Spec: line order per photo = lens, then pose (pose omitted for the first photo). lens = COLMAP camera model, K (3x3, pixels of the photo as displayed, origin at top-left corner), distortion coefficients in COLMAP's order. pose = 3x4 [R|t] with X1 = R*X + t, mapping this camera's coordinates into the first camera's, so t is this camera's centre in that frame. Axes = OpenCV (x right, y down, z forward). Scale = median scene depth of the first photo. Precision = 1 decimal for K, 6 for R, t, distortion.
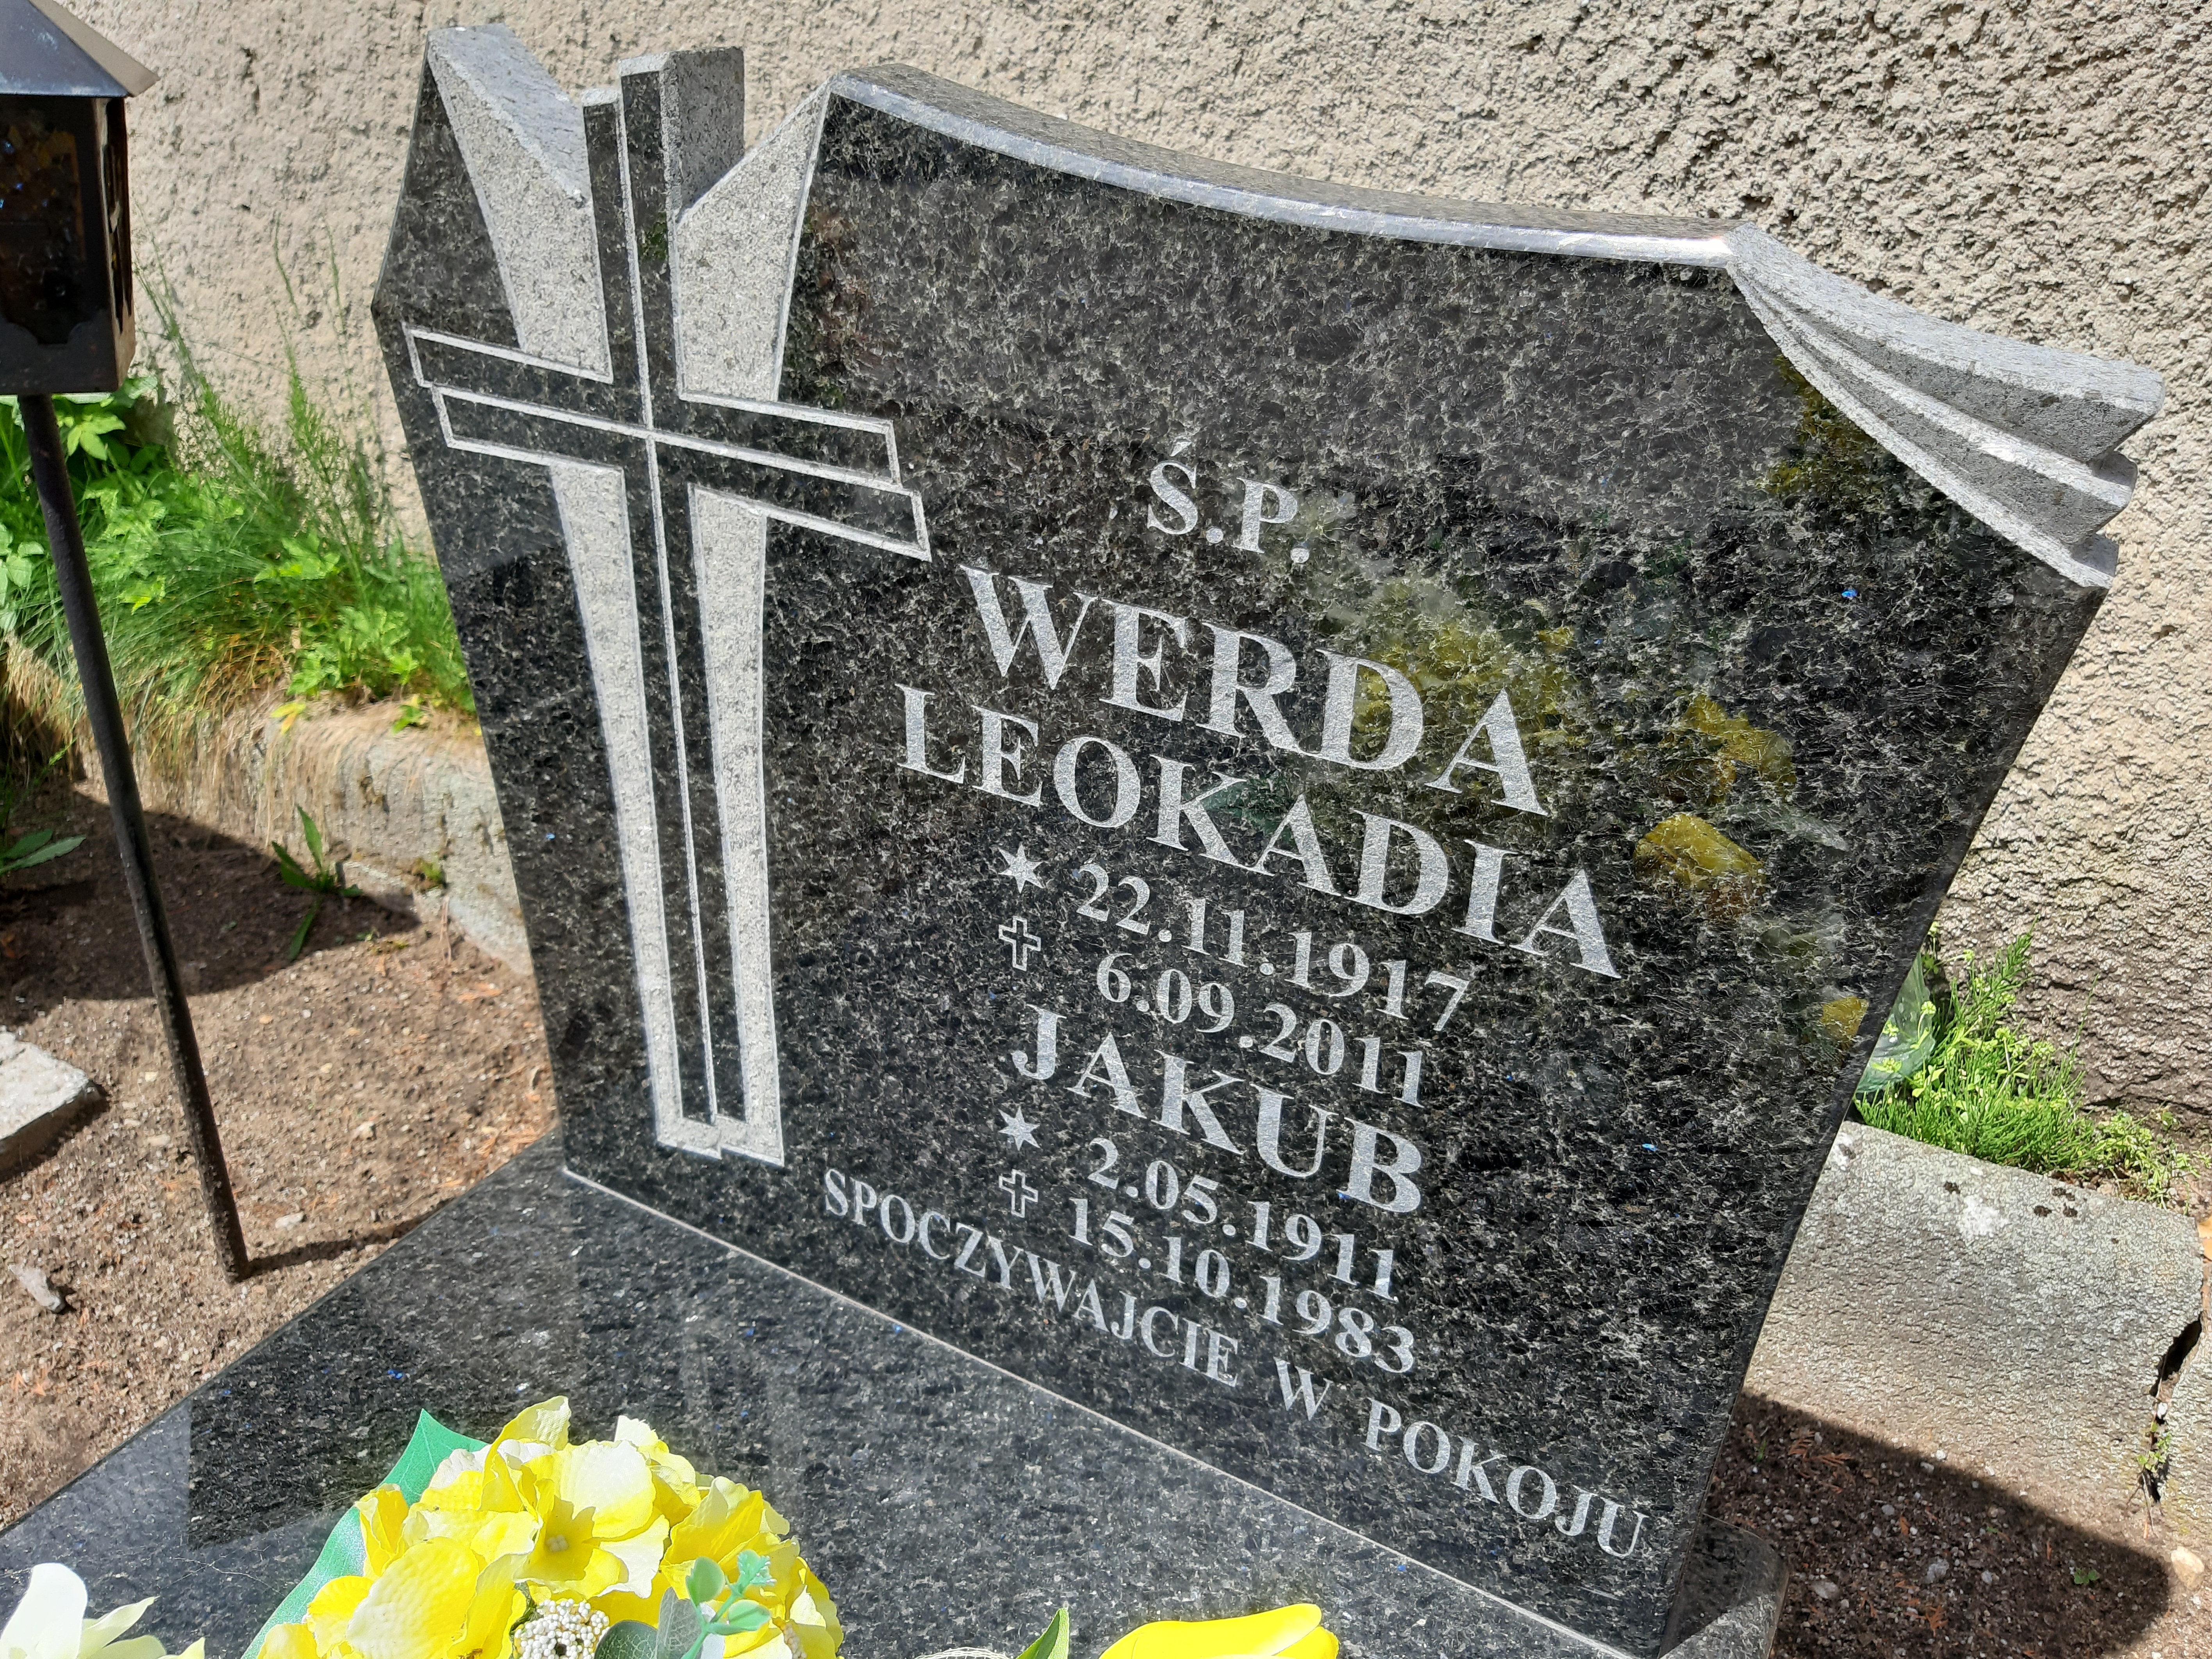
lens RADIAL K [[1763.5, 0, 1094.2], [0, 1763.5, 842.8], [0, 0, 1]] dist [0.053122, -0.093971]
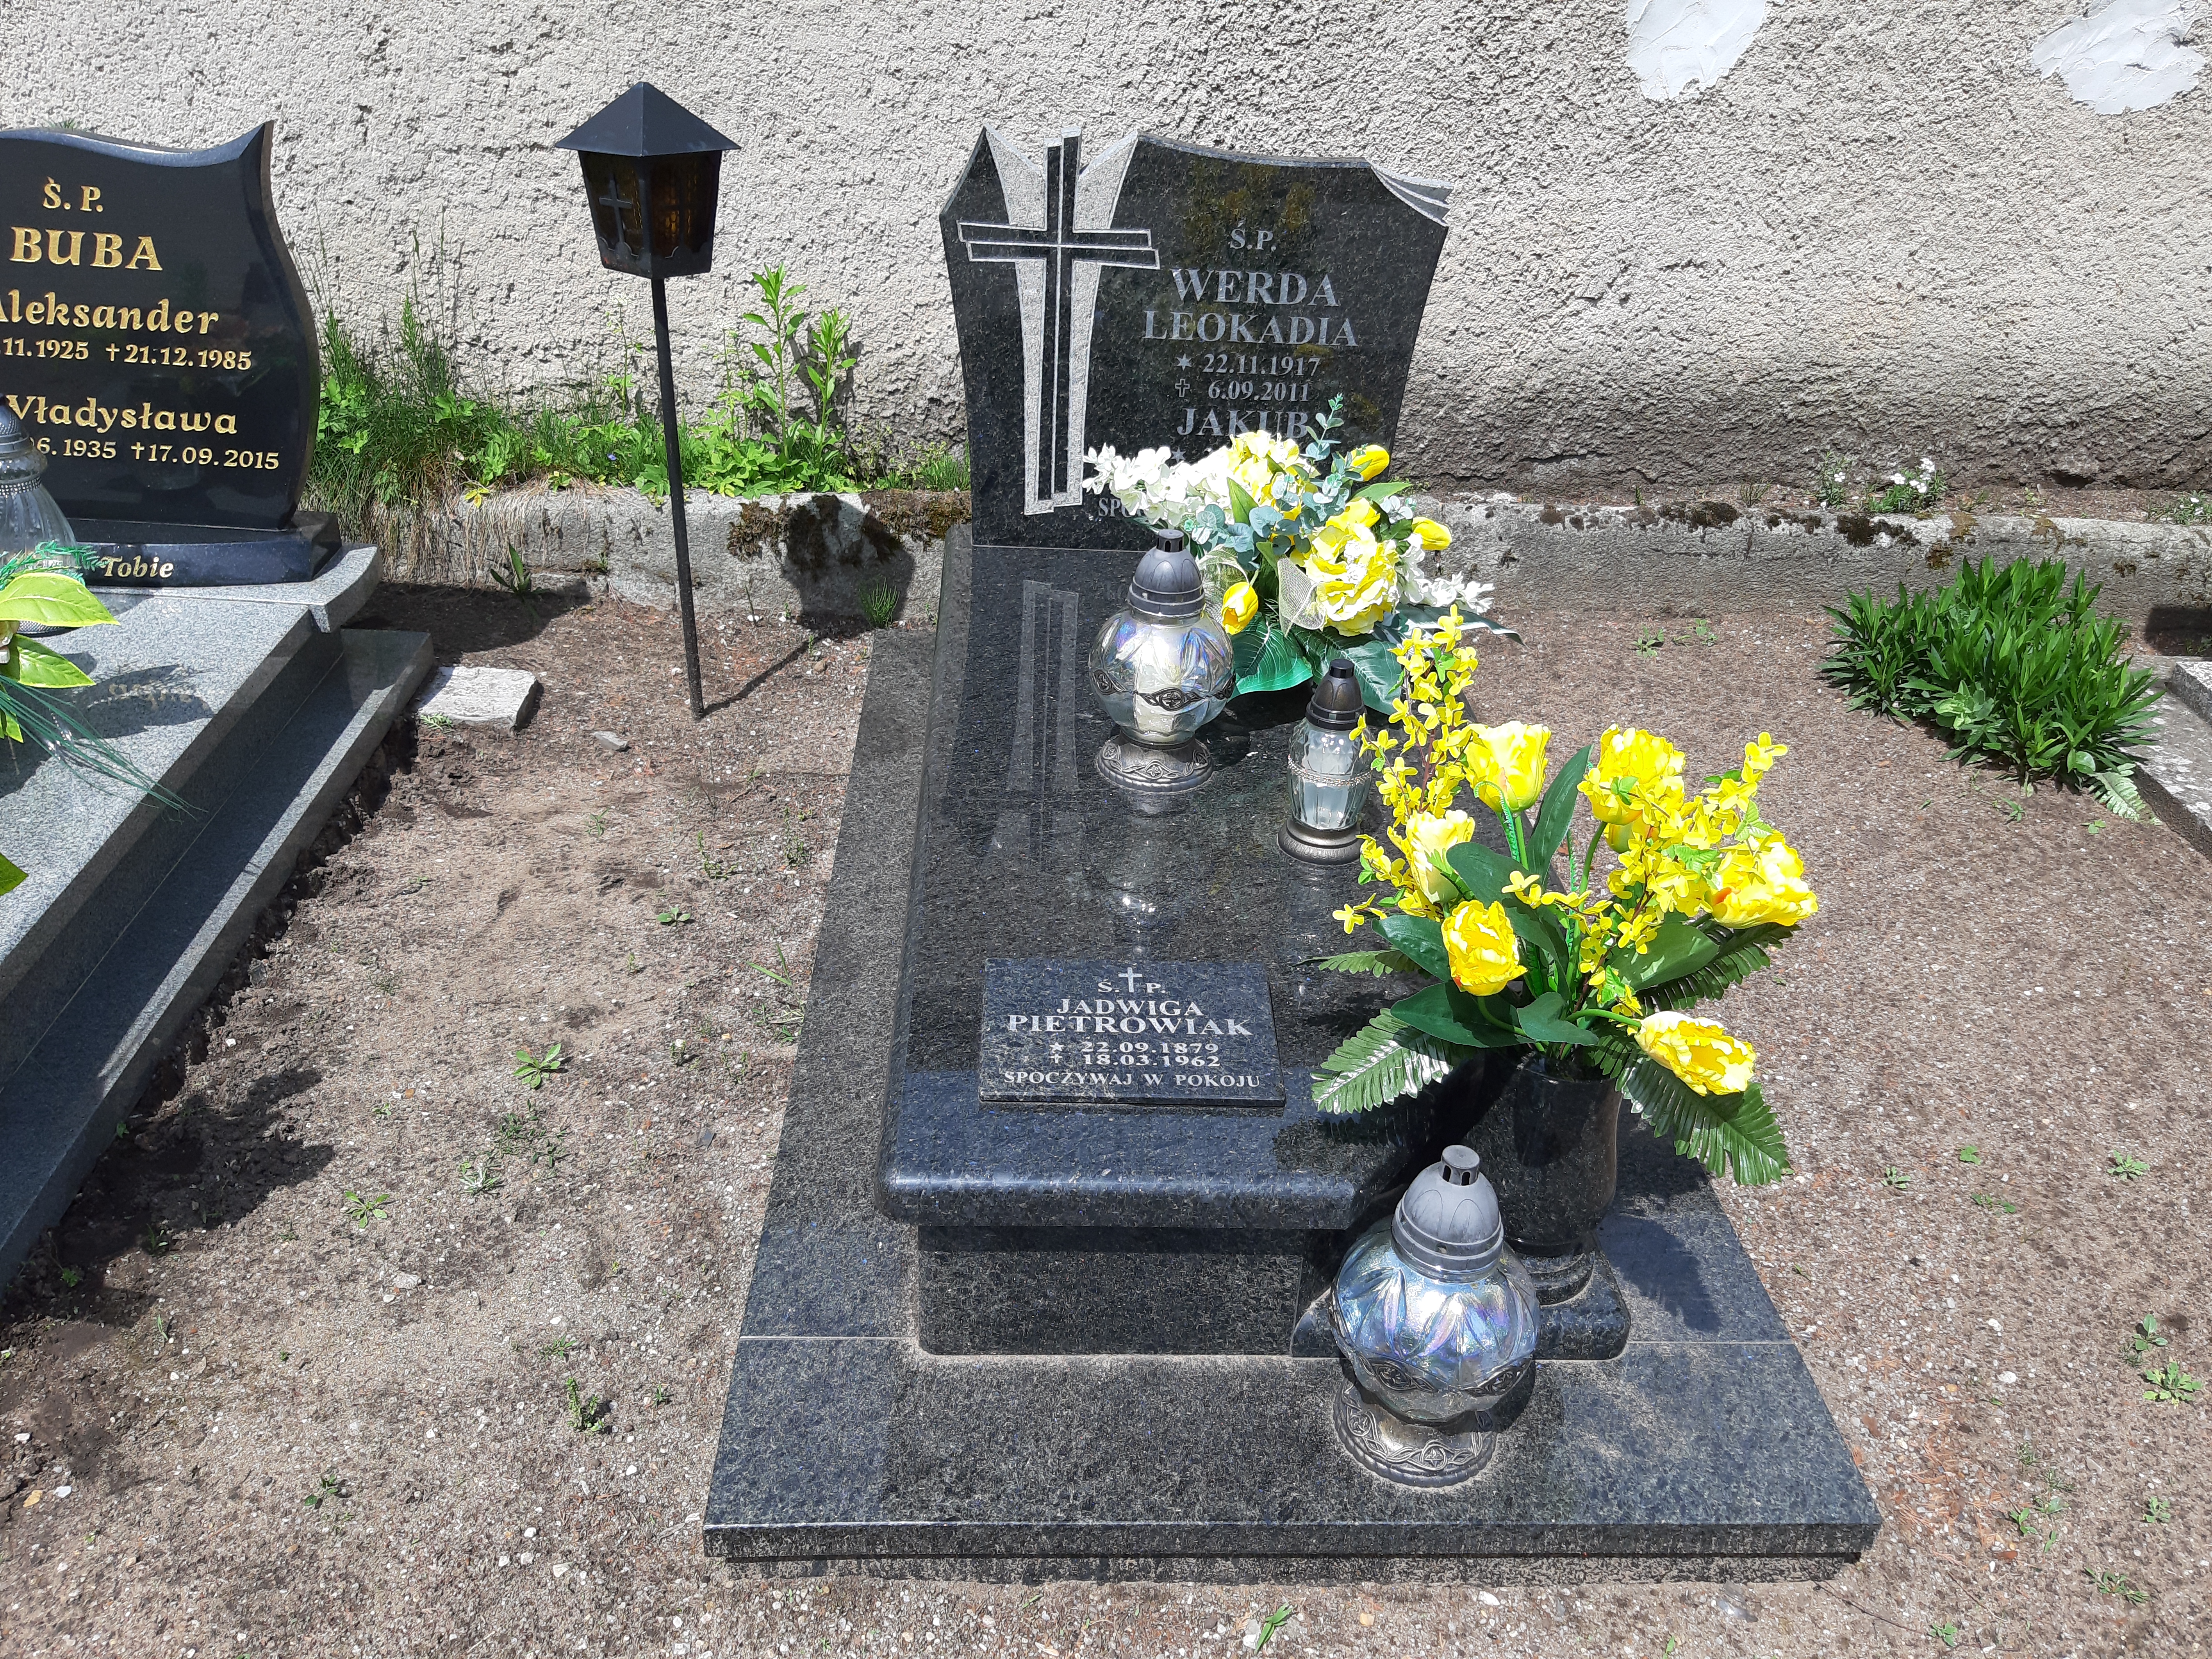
lens RADIAL K [[1763.5, 0, 1105.6], [0, 1763.5, 816.2], [0, 0, 1]] dist [0.053122, -0.093971]
pose [[0.850458, -0.248799, 0.463486, -1.978997], [0.233637, 0.968061, 0.090950, 0.519872], [-0.471311, 0.030939, 0.881424, -1.917502]]
